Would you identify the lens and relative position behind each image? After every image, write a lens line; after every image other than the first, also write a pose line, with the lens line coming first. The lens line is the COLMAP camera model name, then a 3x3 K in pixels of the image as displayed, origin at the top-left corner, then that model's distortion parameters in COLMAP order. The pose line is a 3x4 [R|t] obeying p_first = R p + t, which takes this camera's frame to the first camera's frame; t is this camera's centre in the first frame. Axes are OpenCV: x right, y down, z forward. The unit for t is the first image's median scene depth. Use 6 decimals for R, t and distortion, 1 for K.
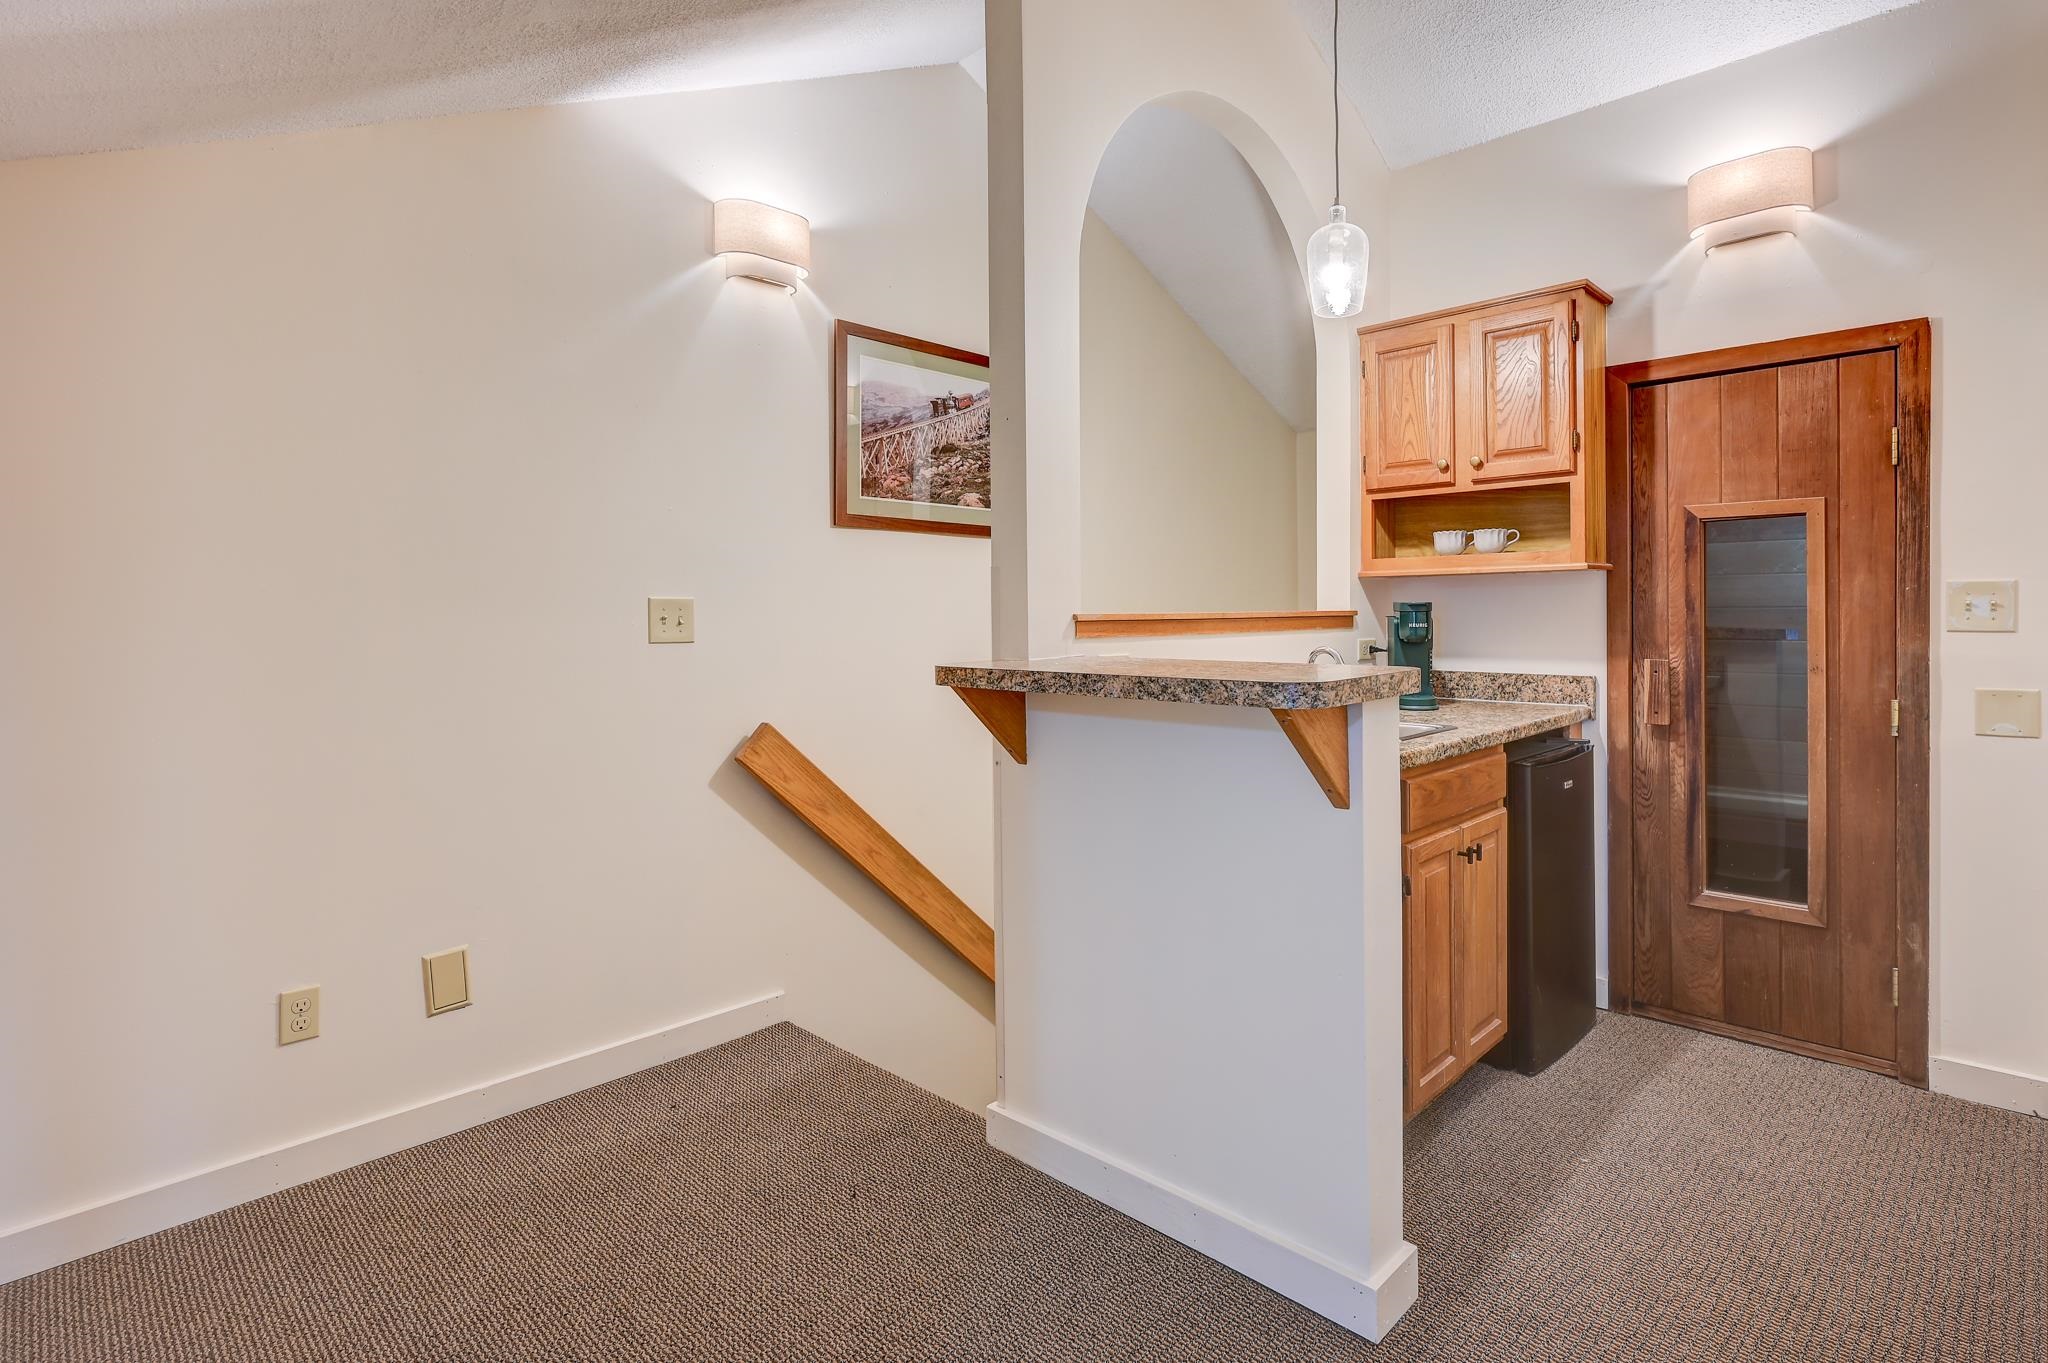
lens RADIAL K [[1090.4, 0, 1026.2], [0, 1090.4, 631.9], [0, 0, 1]] dist [0.002110, -0.000136]
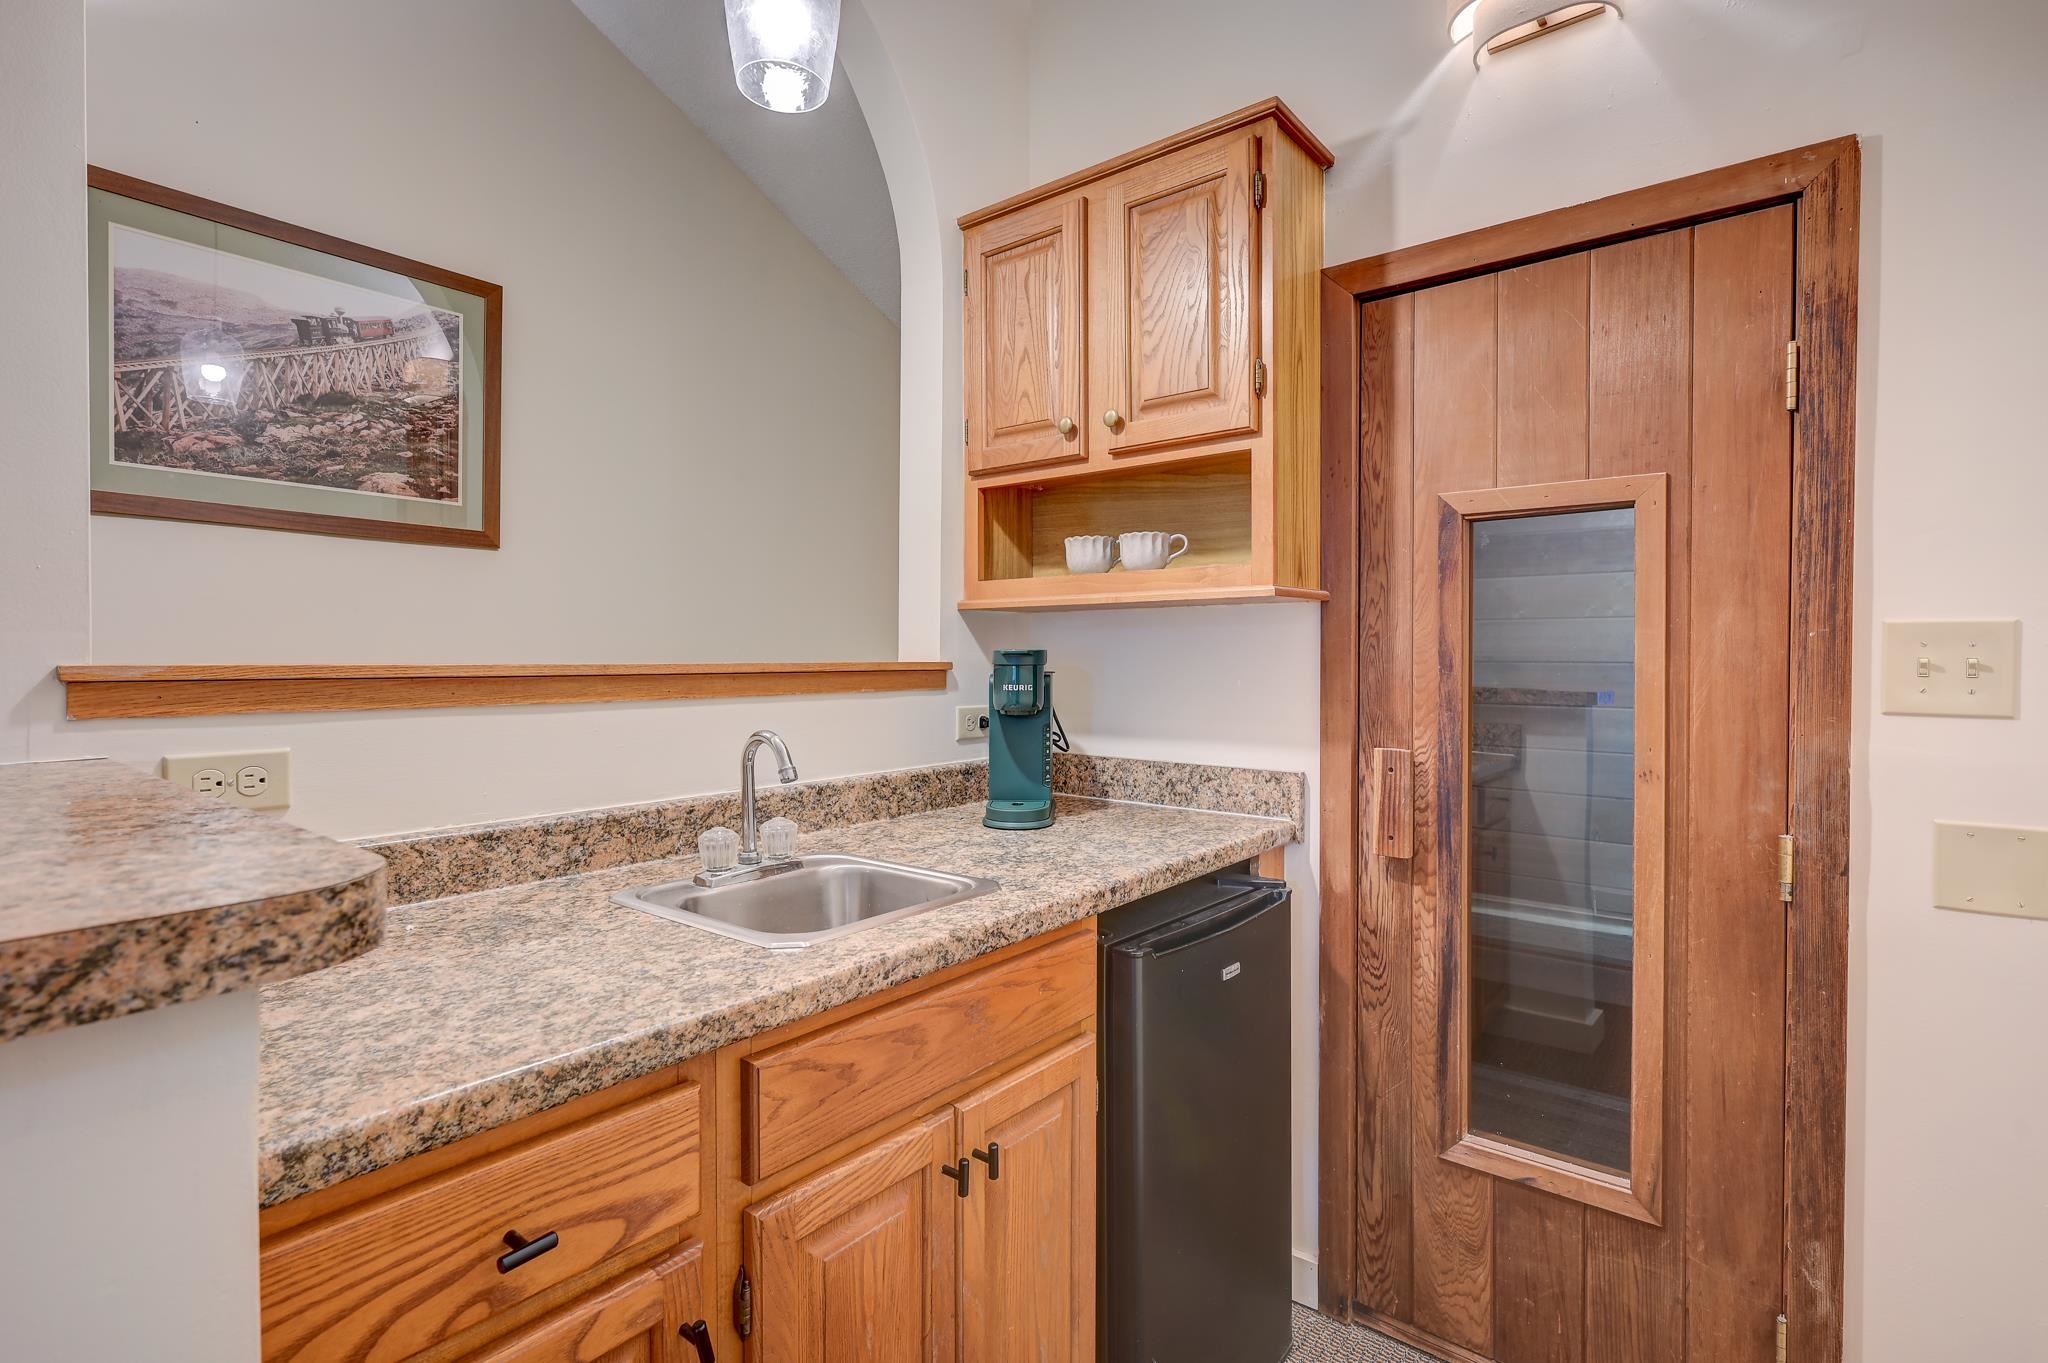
lens RADIAL K [[945.7, 0, 1028.0], [0, 945.7, 674.3], [0, 0, 1]] dist [0.000190, 0.000953]
pose [[0.997890, 0.009787, 0.064190, 0.344119], [-0.009842, 0.999951, 0.000551, -0.014425], [-0.064181, -0.001182, 0.997938, 0.493740]]
